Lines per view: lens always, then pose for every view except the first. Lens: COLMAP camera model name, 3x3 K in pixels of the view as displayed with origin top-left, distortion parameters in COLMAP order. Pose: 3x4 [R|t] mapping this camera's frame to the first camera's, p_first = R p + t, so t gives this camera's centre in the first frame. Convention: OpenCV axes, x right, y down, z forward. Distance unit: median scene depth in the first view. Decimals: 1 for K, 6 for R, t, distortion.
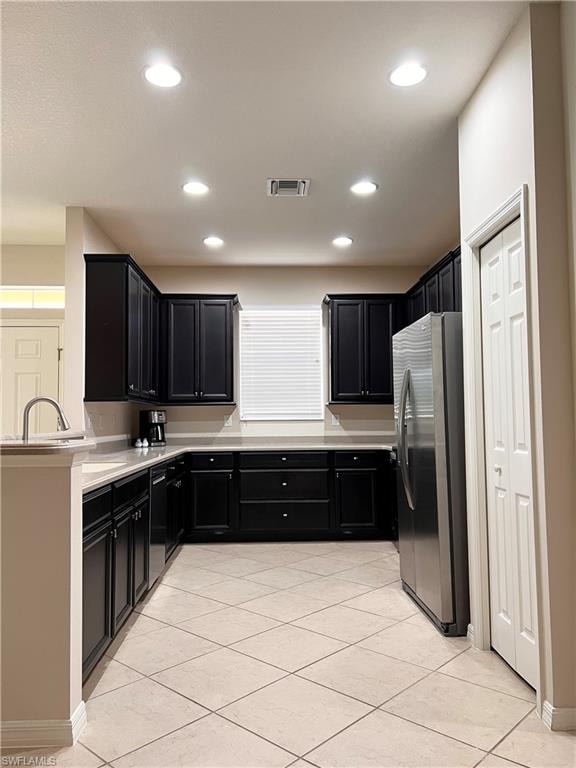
lens RADIAL K [[583.7, 0, 288.0], [0, 583.7, 384.0], [0, 0, 1]] dist [0.029520, -0.002609]
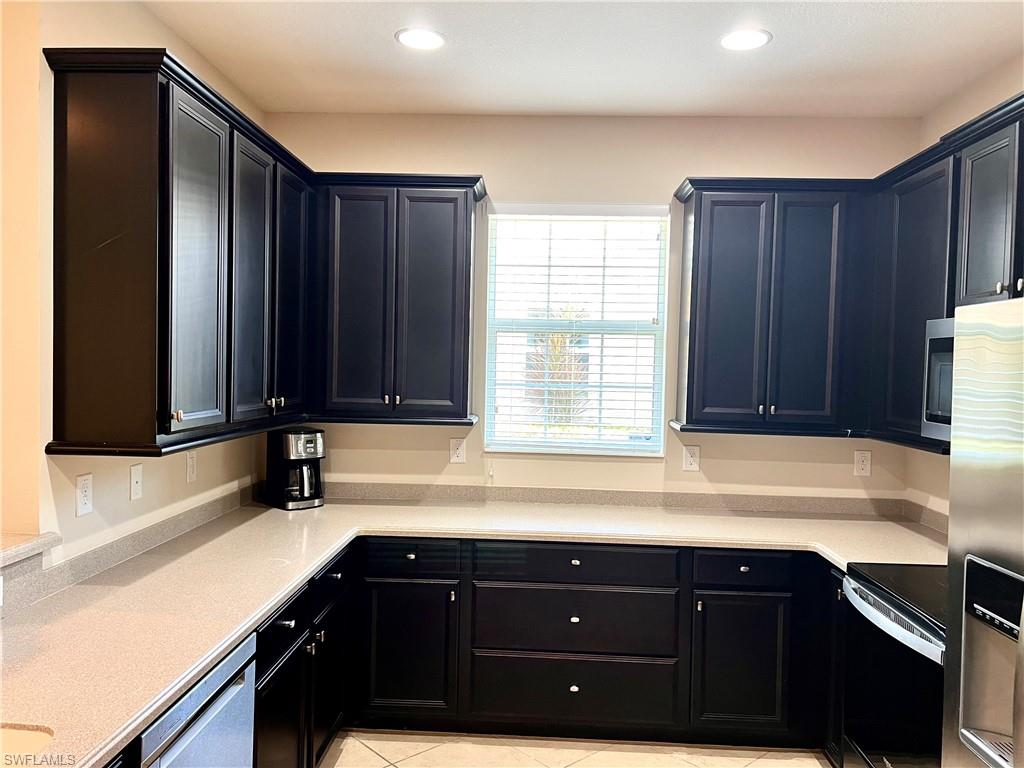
lens RADIAL K [[778.3, 0, 512.0], [0, 778.3, 384.0], [0, 0, 1]] dist [0.029520, -0.002609]
pose [[0.995565, 0.034926, -0.087355, -0.007433], [-0.026868, 0.995417, 0.091772, -0.052676], [0.090160, -0.089018, 0.991941, 0.407688]]
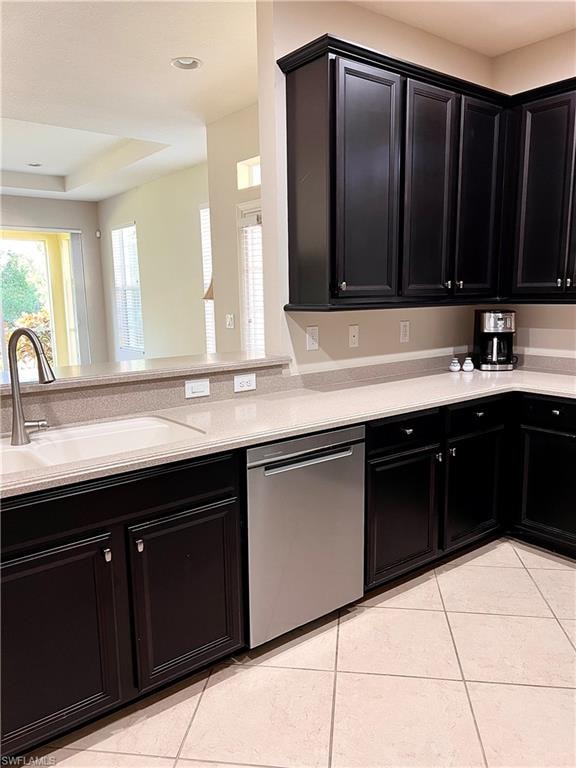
lens RADIAL K [[596.9, 0, 288.0], [0, 596.9, 384.0], [0, 0, 1]] dist [0.049212, -0.007884]
pose [[0.587362, 0.126438, -0.799387, 0.149601], [0.059933, 0.978214, 0.198760, -0.016455], [0.807103, -0.164653, 0.566987, 0.470032]]
